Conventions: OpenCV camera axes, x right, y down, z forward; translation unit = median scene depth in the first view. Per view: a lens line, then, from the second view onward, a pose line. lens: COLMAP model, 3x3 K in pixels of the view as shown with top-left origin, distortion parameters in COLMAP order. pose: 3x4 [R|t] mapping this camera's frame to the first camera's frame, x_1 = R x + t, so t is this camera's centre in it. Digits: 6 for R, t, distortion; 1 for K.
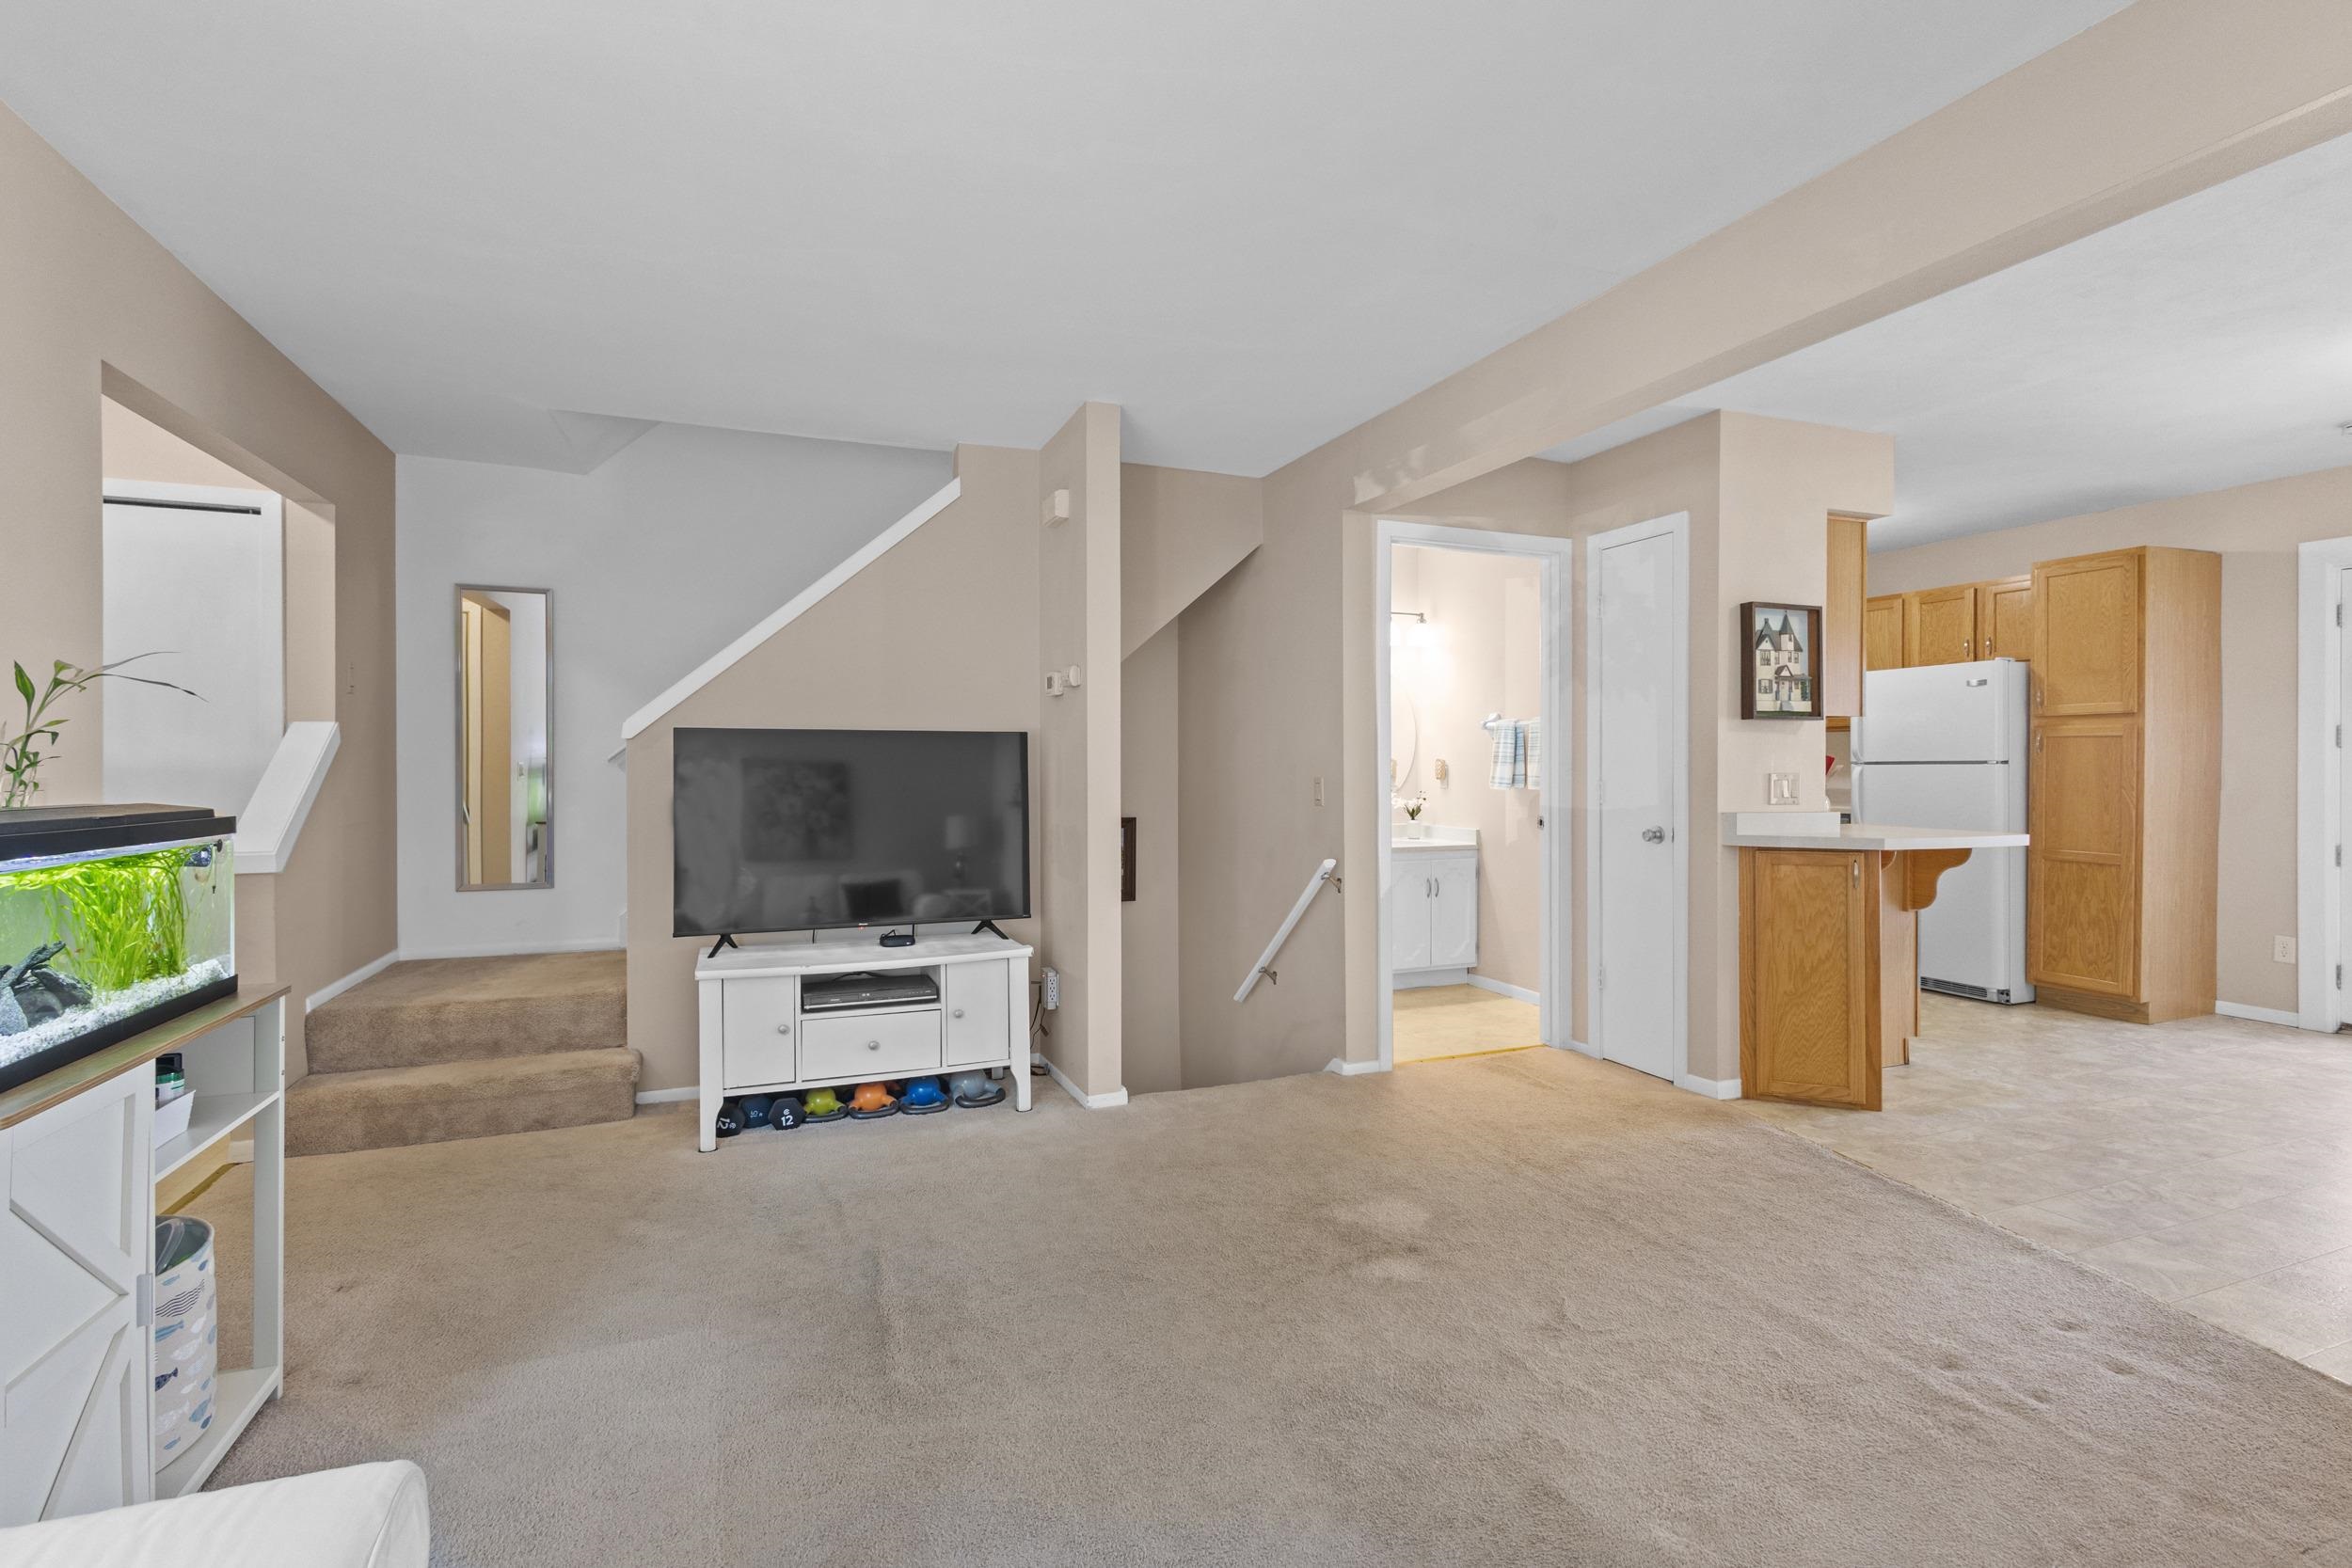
lens RADIAL K [[1081.9, 0, 1180.8], [0, 1081.9, 769.1], [0, 0, 1]] dist [0.009016, 0.000089]
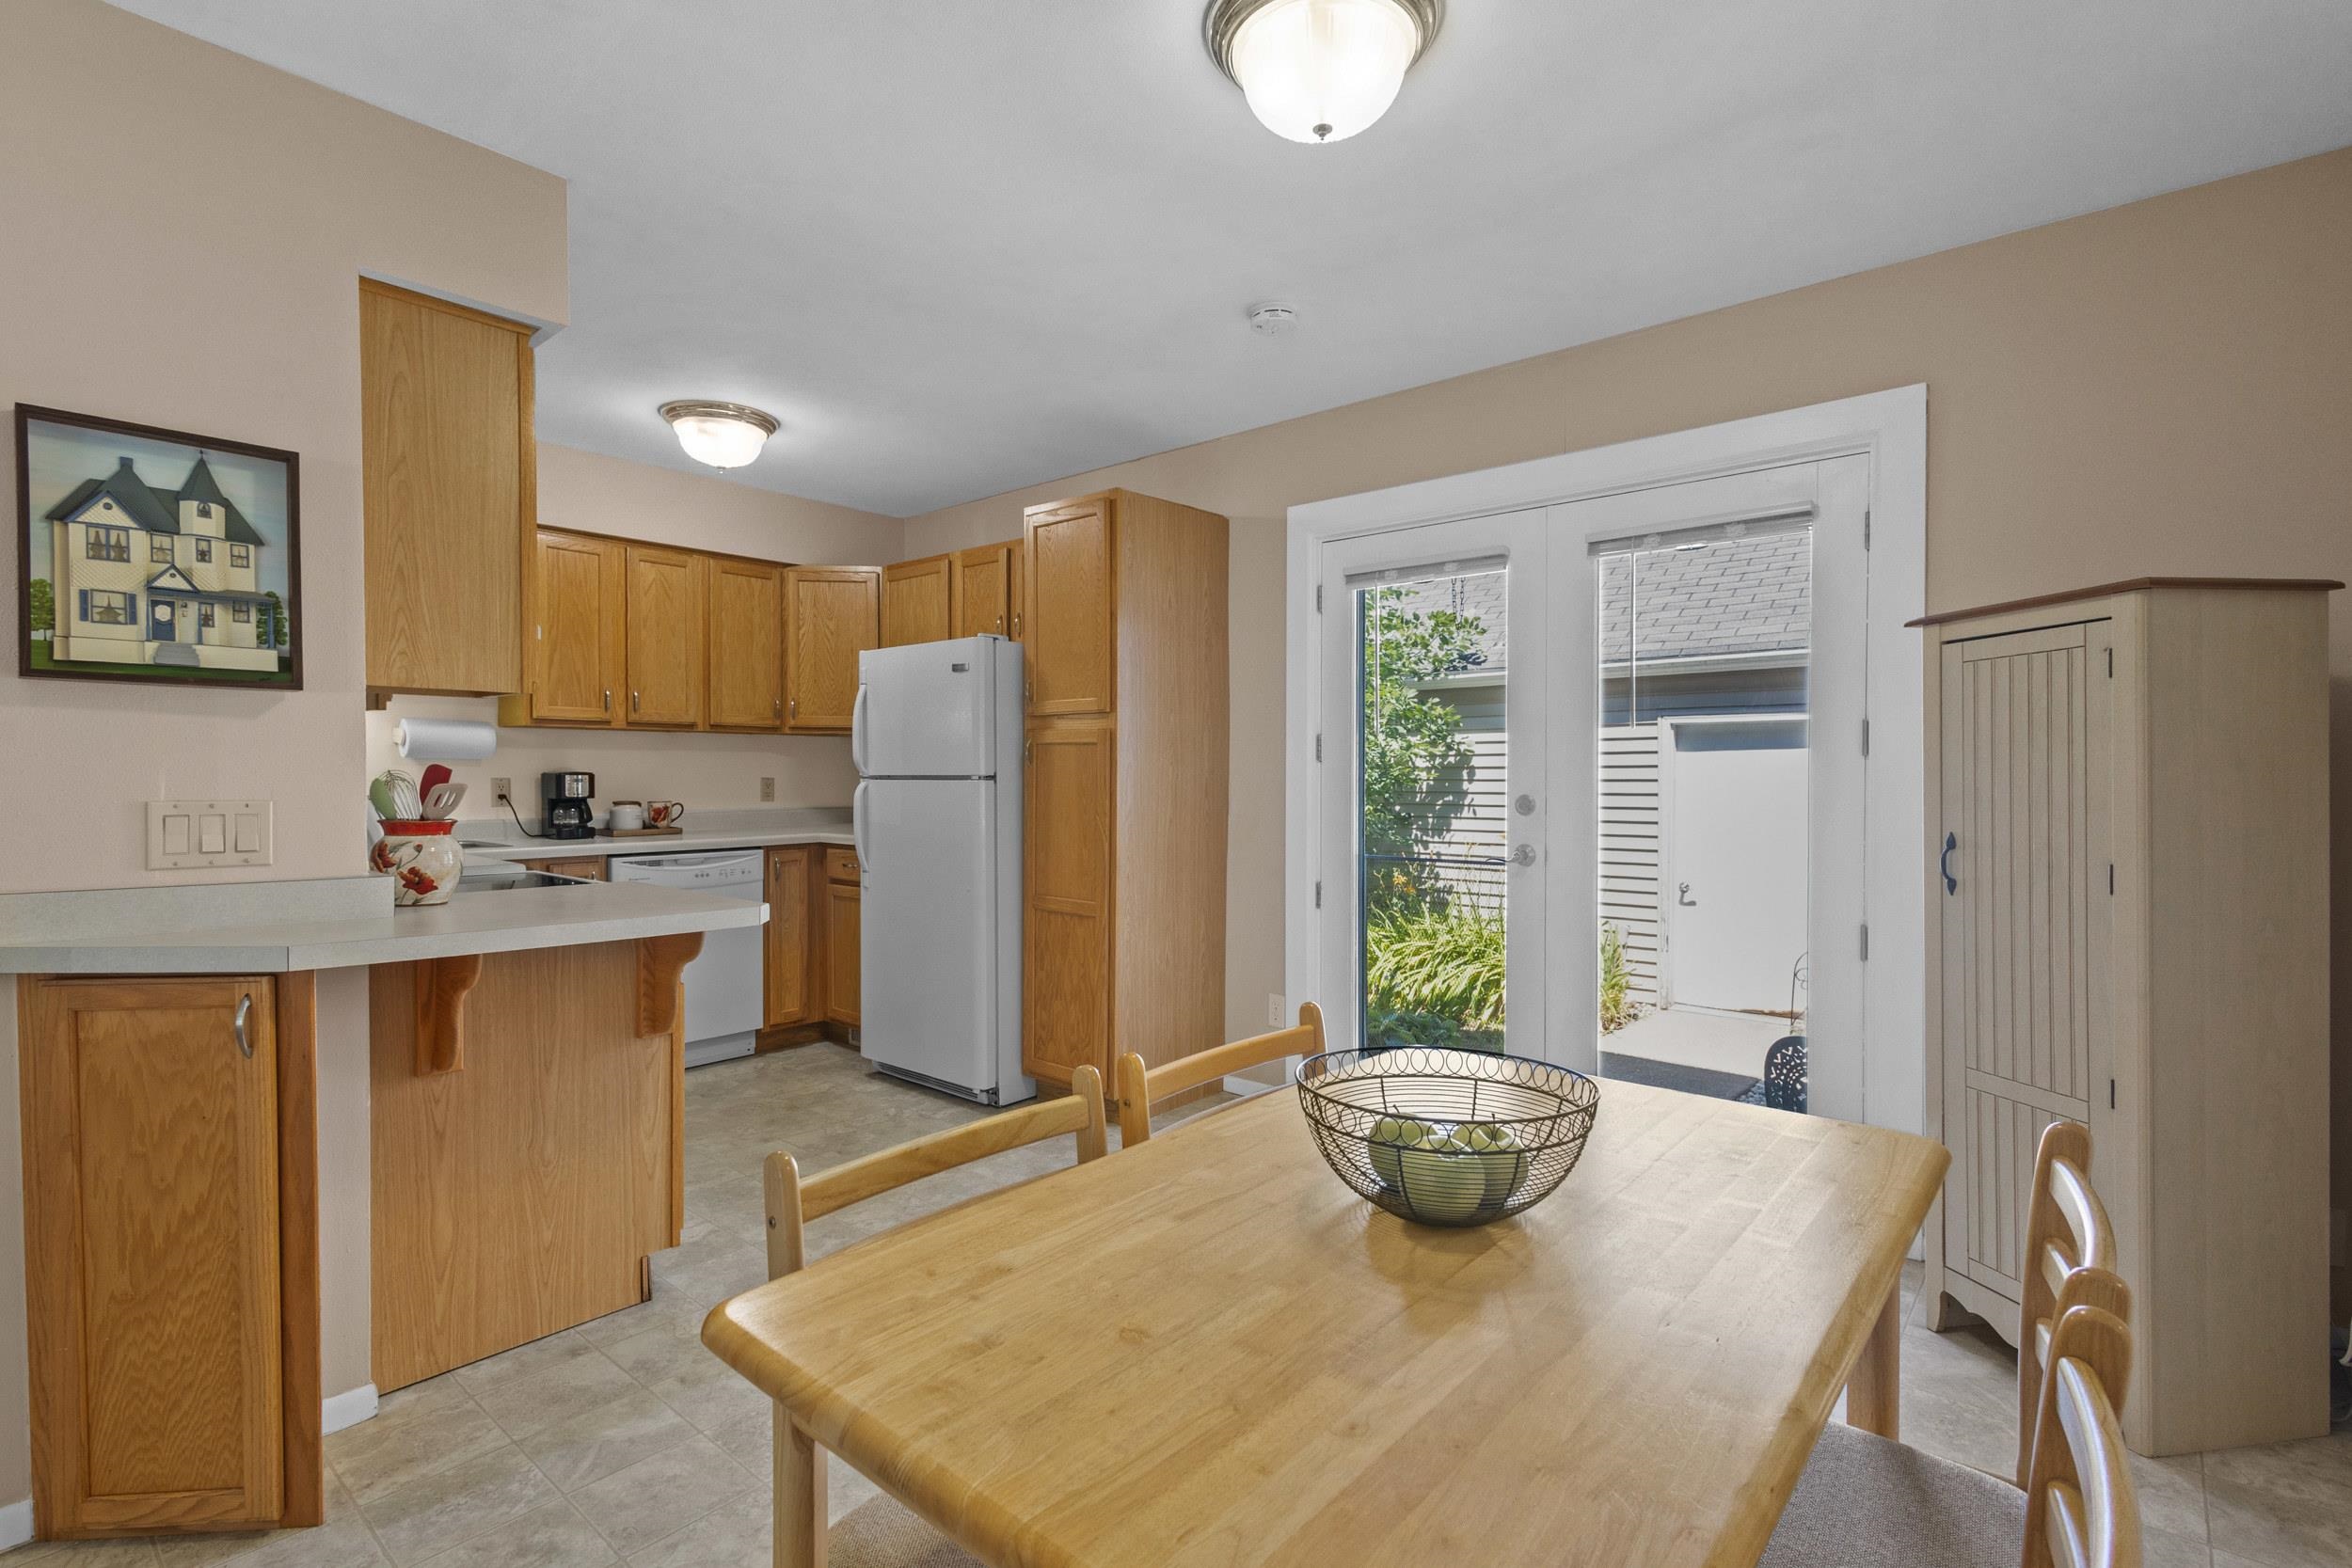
lens RADIAL K [[1084.8, 0, 1178.0], [0, 1084.8, 792.4], [0, 0, 1]] dist [0.001701, 0.000520]
pose [[0.889252, -0.002330, 0.457411, 0.710254], [-0.002728, 0.999942, 0.010396, -0.005852], [-0.457409, -0.010493, 0.889195, 0.391623]]
